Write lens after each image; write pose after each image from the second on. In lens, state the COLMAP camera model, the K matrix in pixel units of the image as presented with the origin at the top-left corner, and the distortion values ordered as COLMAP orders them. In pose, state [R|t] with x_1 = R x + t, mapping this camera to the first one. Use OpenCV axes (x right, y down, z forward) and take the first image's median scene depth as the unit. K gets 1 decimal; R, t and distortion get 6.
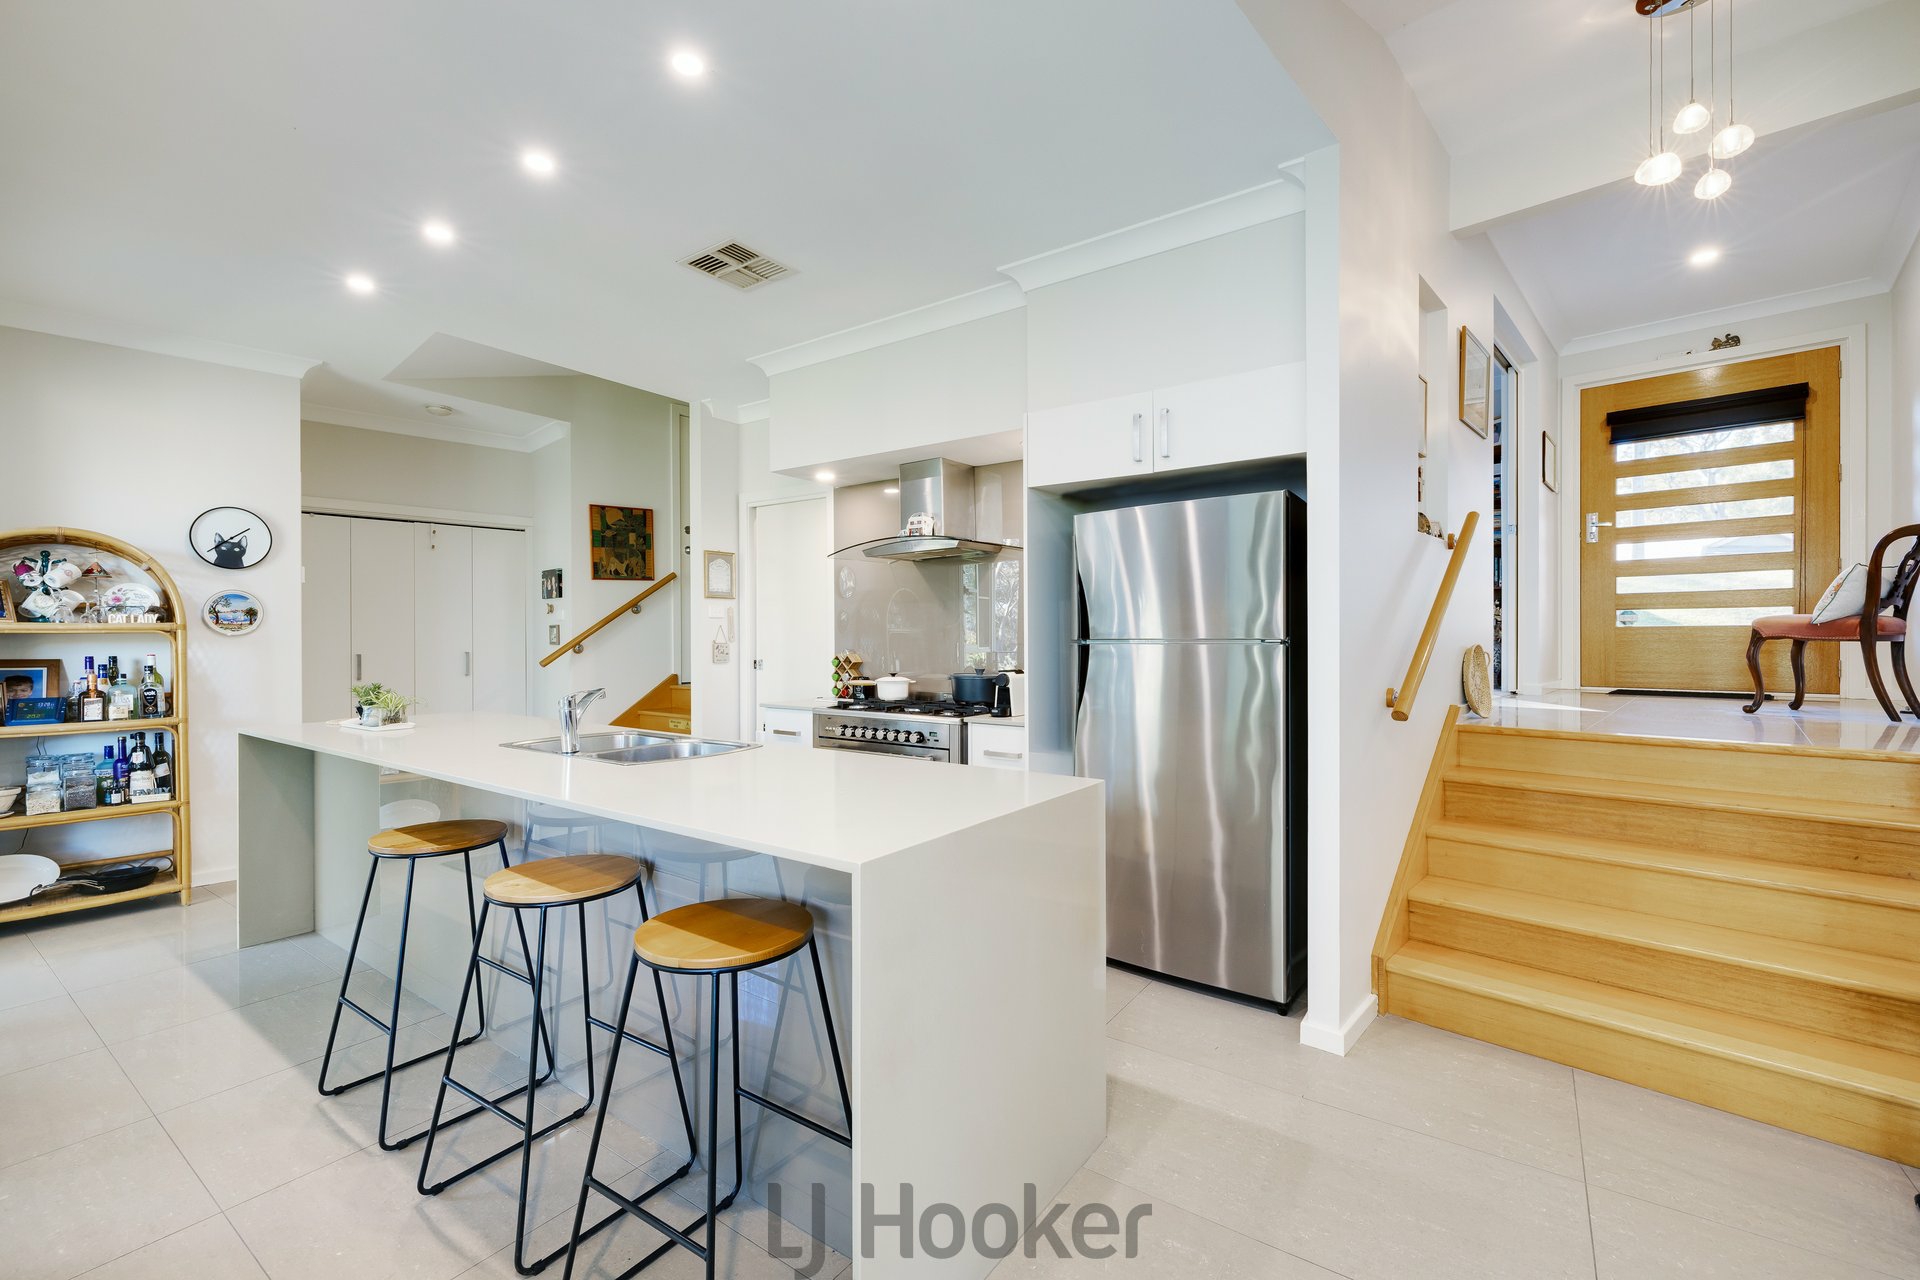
lens RADIAL K [[819.1, 0, 960.0], [0, 819.1, 640.0], [0, 0, 1]] dist [-0.010090, -0.000159]
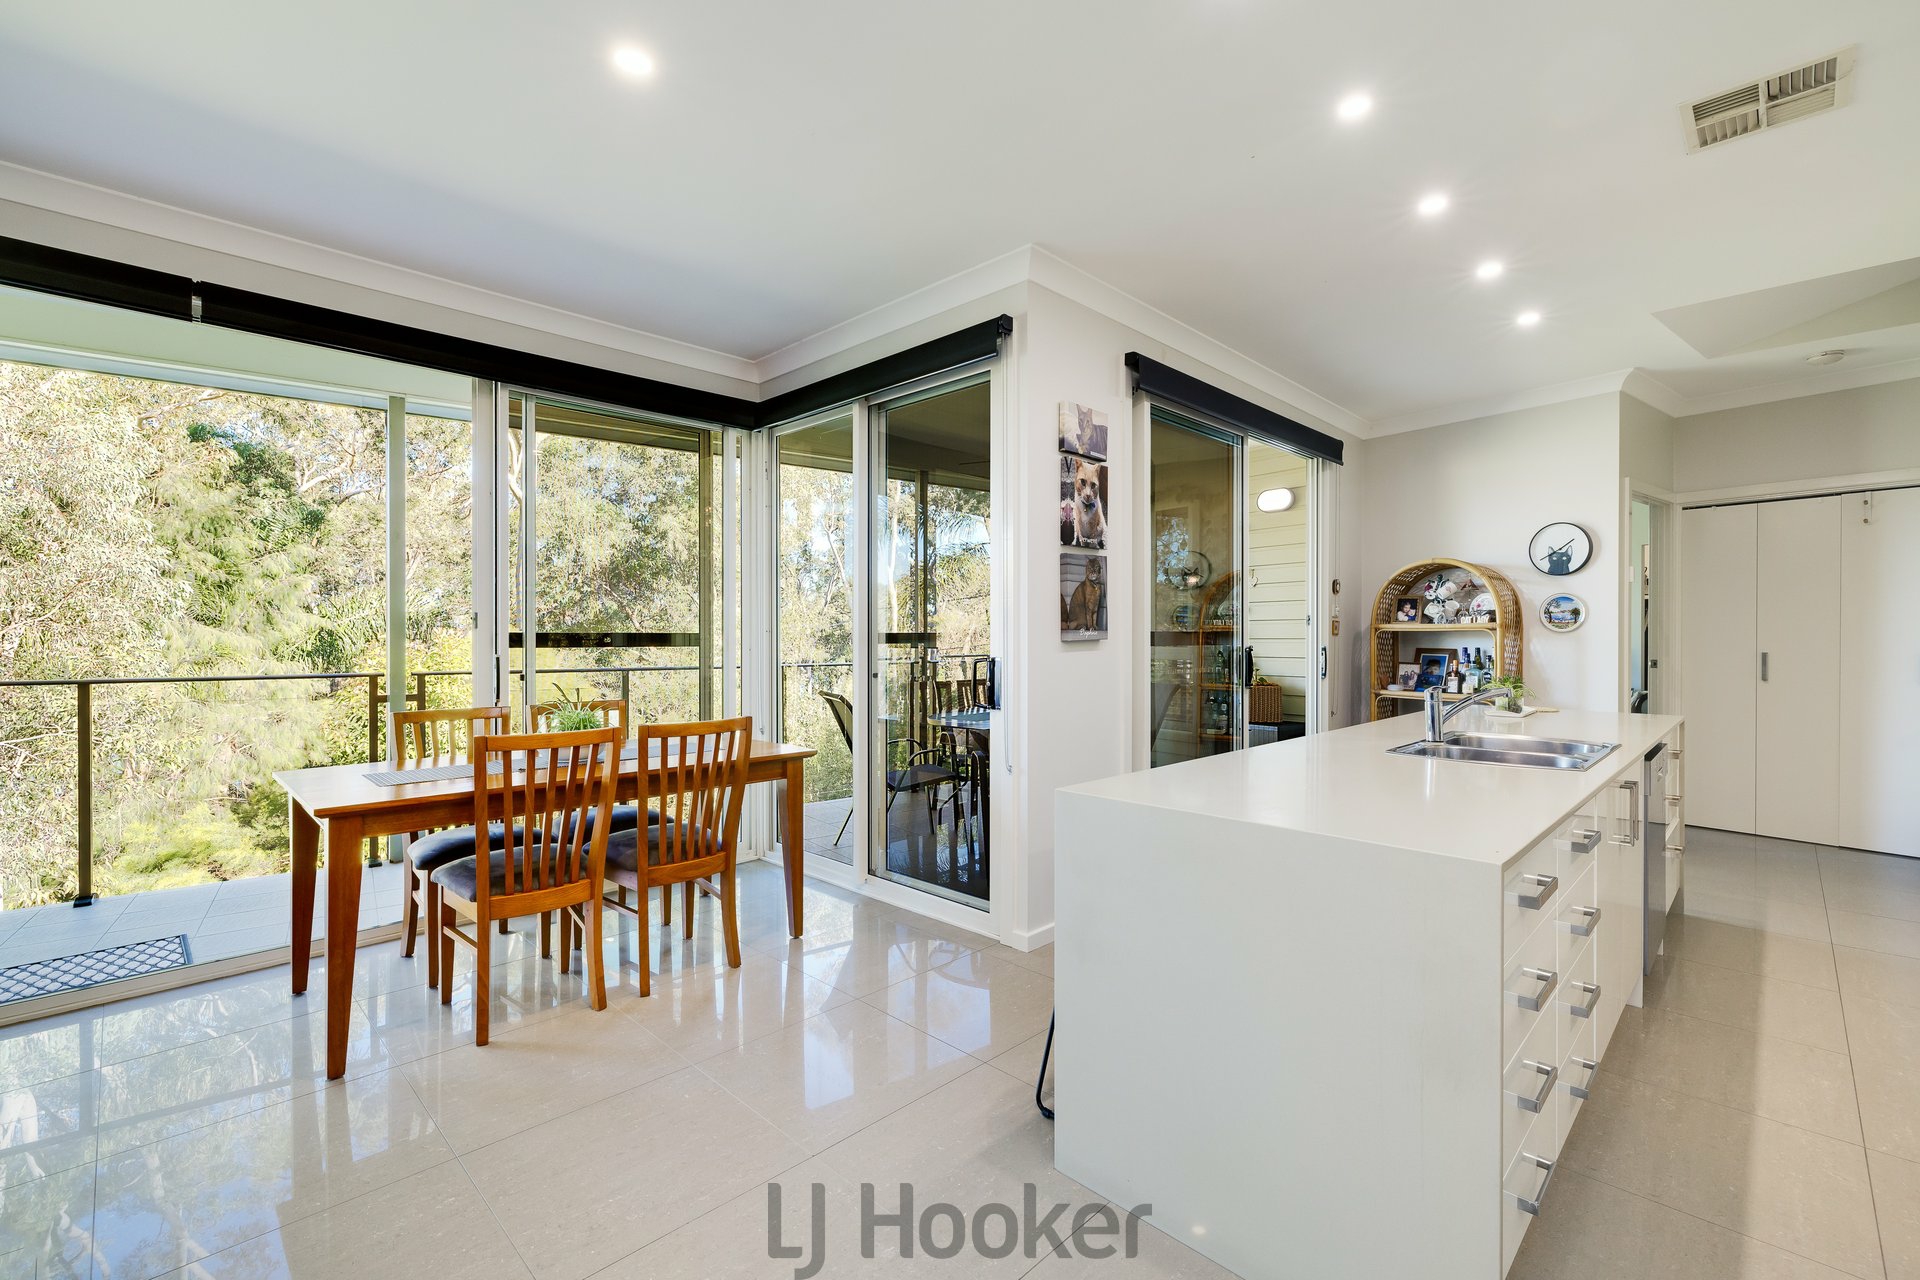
lens RADIAL K [[819.1, 0, 960.0], [0, 819.1, 640.0], [0, 0, 1]] dist [-0.010090, -0.000159]
pose [[-0.172290, 0.009848, -0.984997, 0.420073], [-0.004346, 0.999933, 0.010758, -0.003227], [0.985037, 0.006134, -0.172236, 0.357413]]
